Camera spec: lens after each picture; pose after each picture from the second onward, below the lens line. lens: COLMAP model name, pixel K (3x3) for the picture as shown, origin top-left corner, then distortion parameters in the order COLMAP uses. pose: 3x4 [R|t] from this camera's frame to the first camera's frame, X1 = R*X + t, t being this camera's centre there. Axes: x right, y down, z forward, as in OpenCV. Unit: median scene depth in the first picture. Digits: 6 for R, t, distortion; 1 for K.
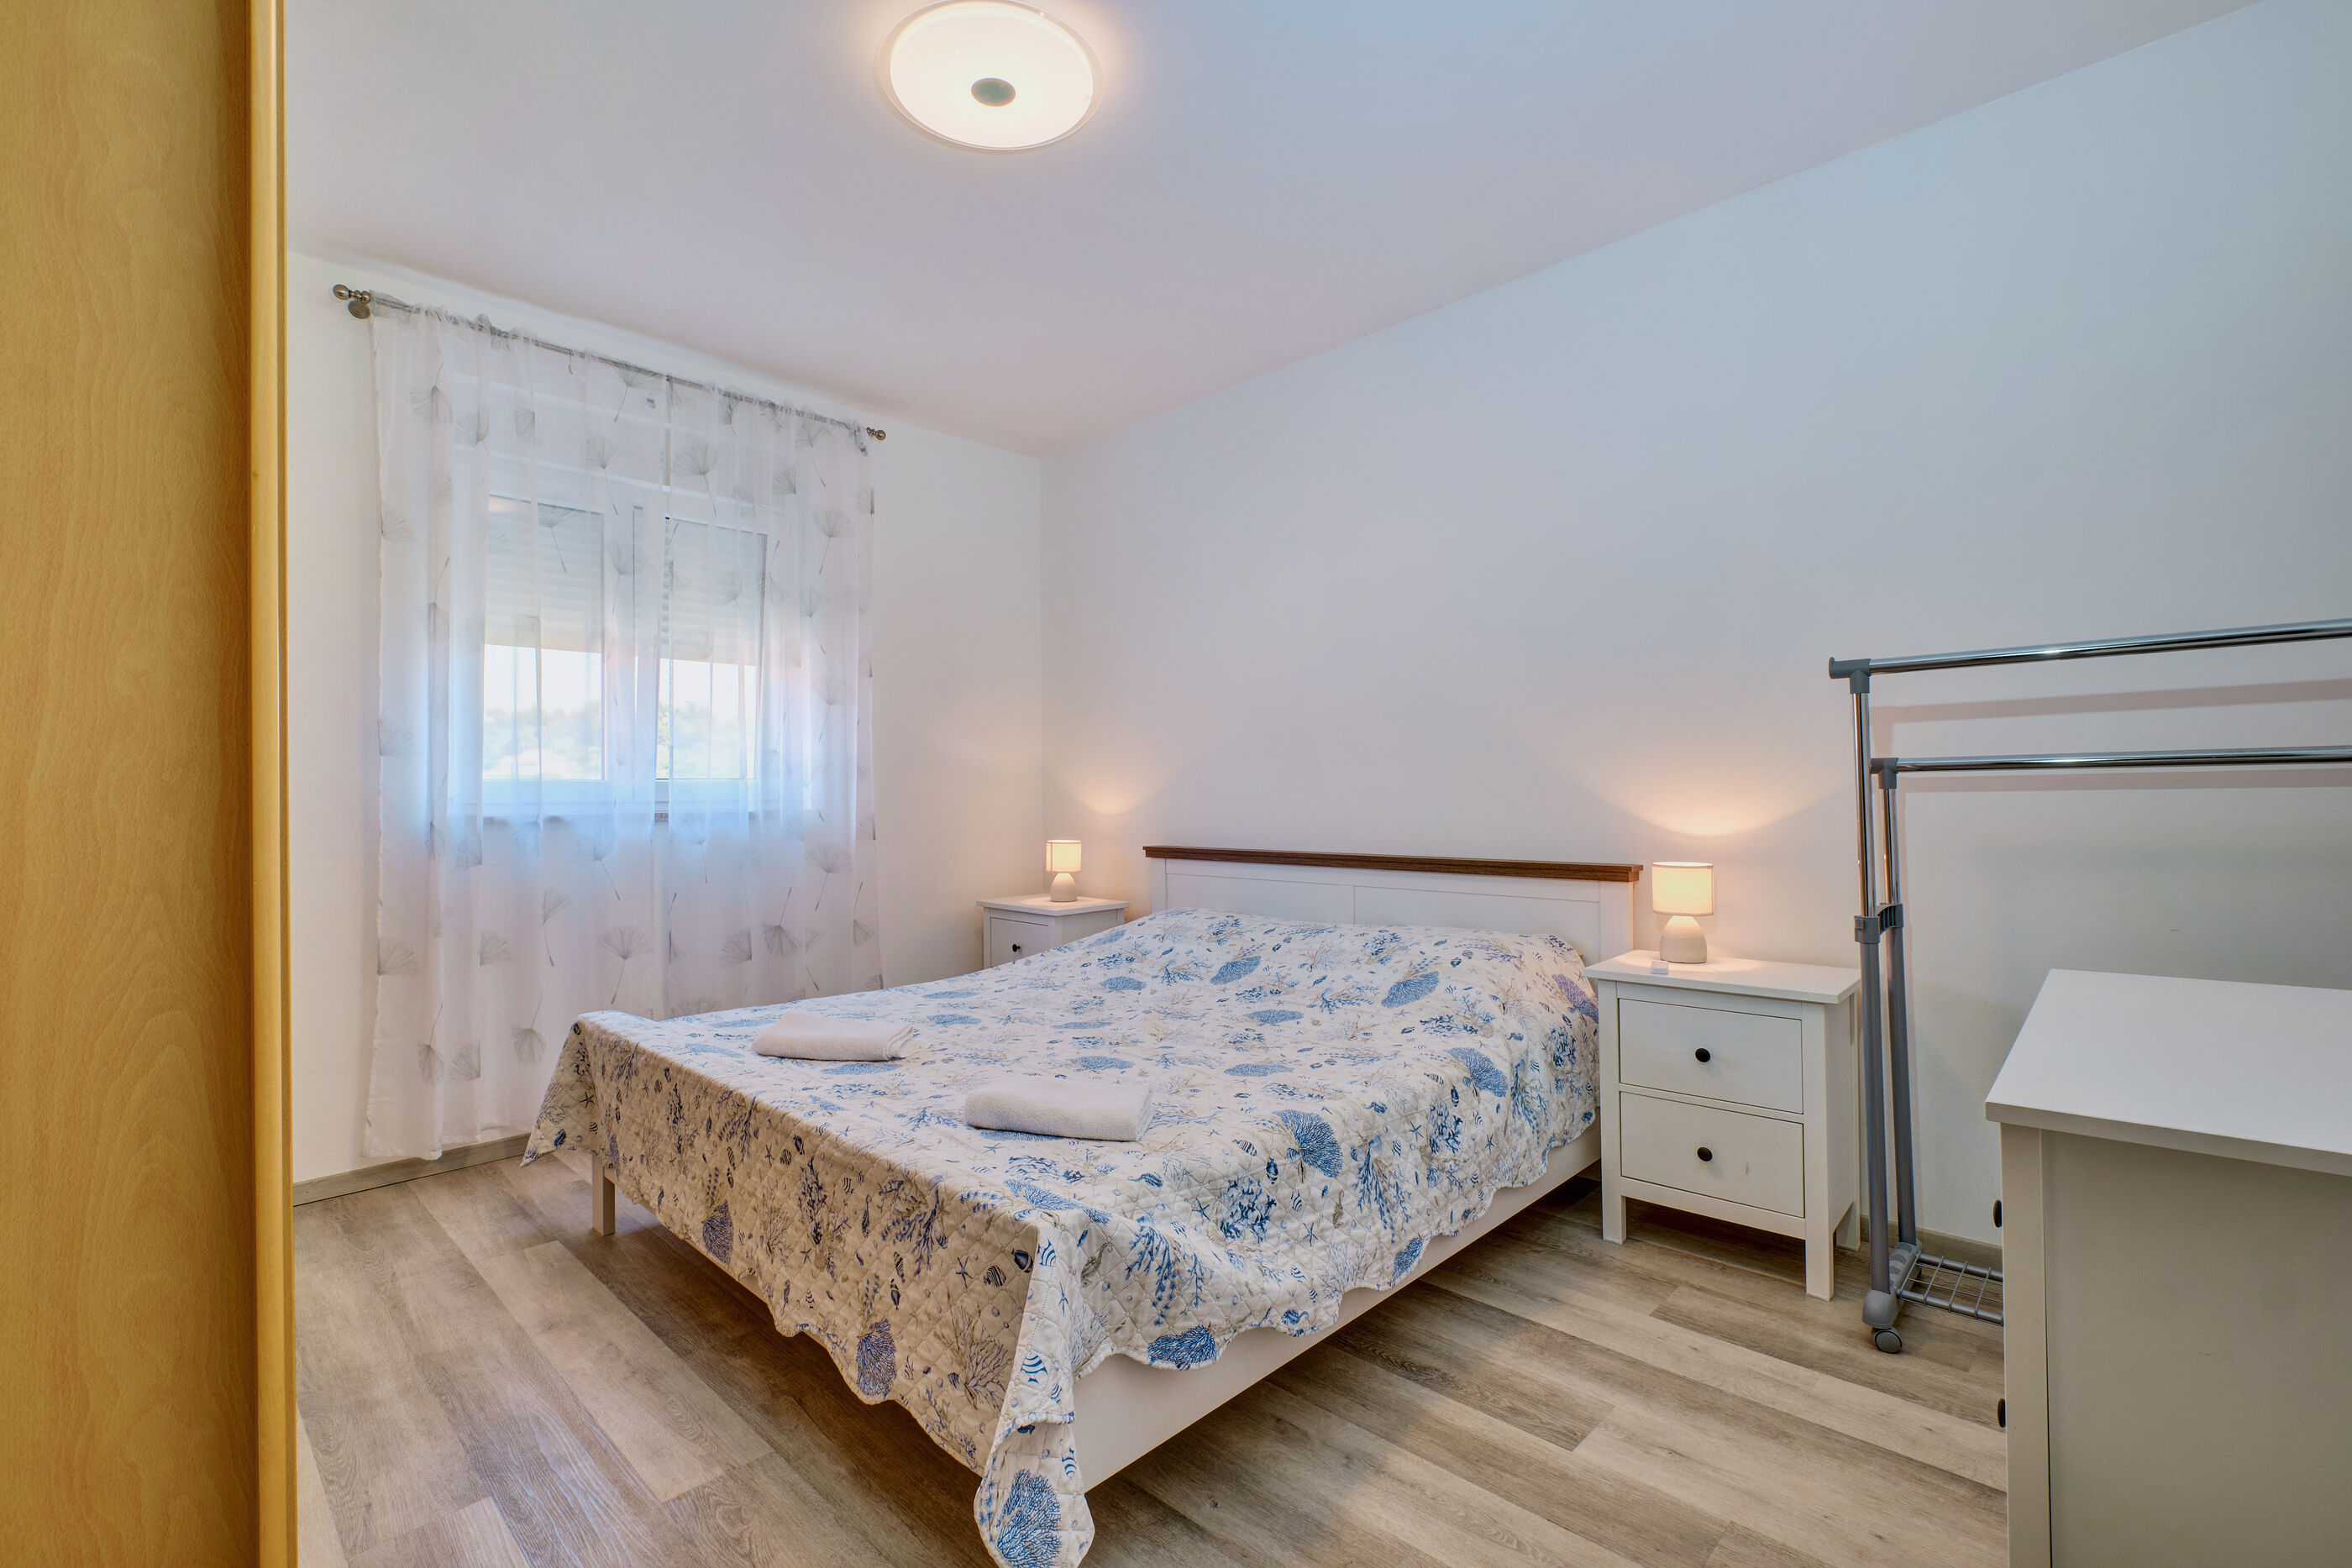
lens RADIAL K [[1038.3, 0, 1178.2], [0, 1038.3, 779.7], [0, 0, 1]] dist [0.001555, -0.002903]
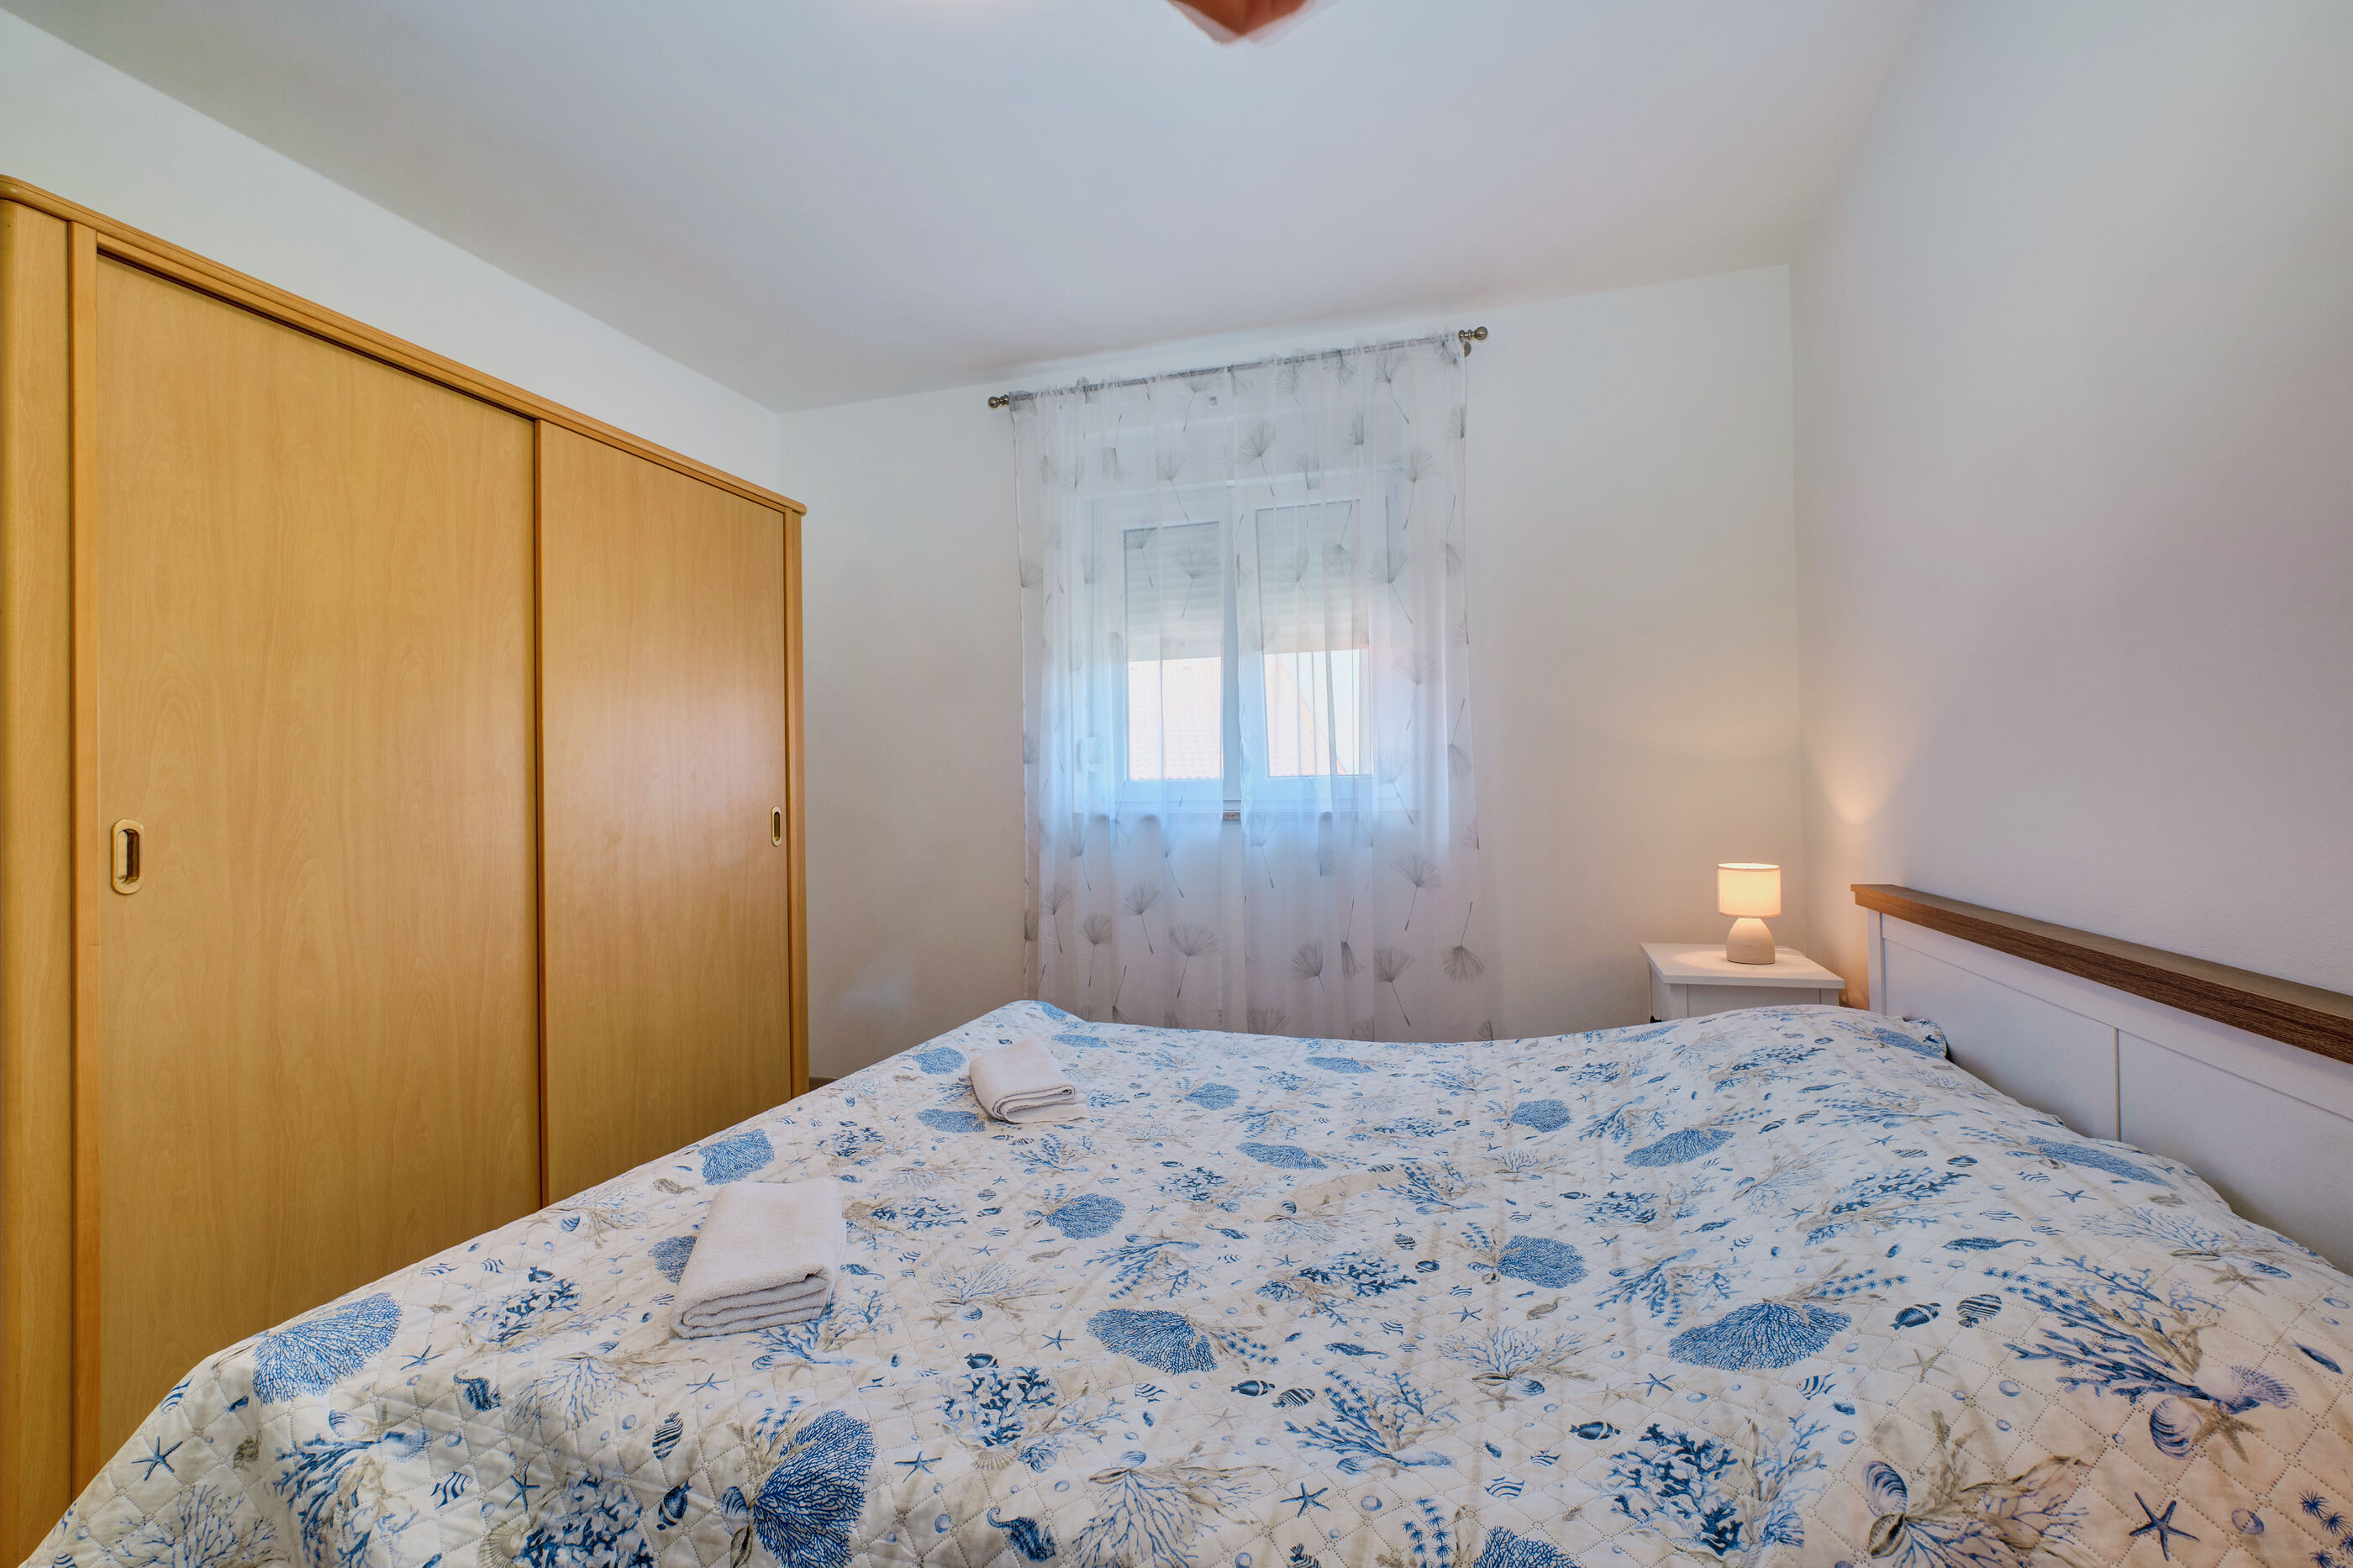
lens RADIAL K [[1038.8, 0, 1178.7], [0, 1038.8, 779.7], [0, 0, 1]] dist [0.001555, -0.002903]
pose [[0.453250, -0.011586, -0.891308, 0.367230], [0.022424, 0.999747, -0.001592, 0.001251], [0.891101, -0.019265, 0.453395, 0.521887]]
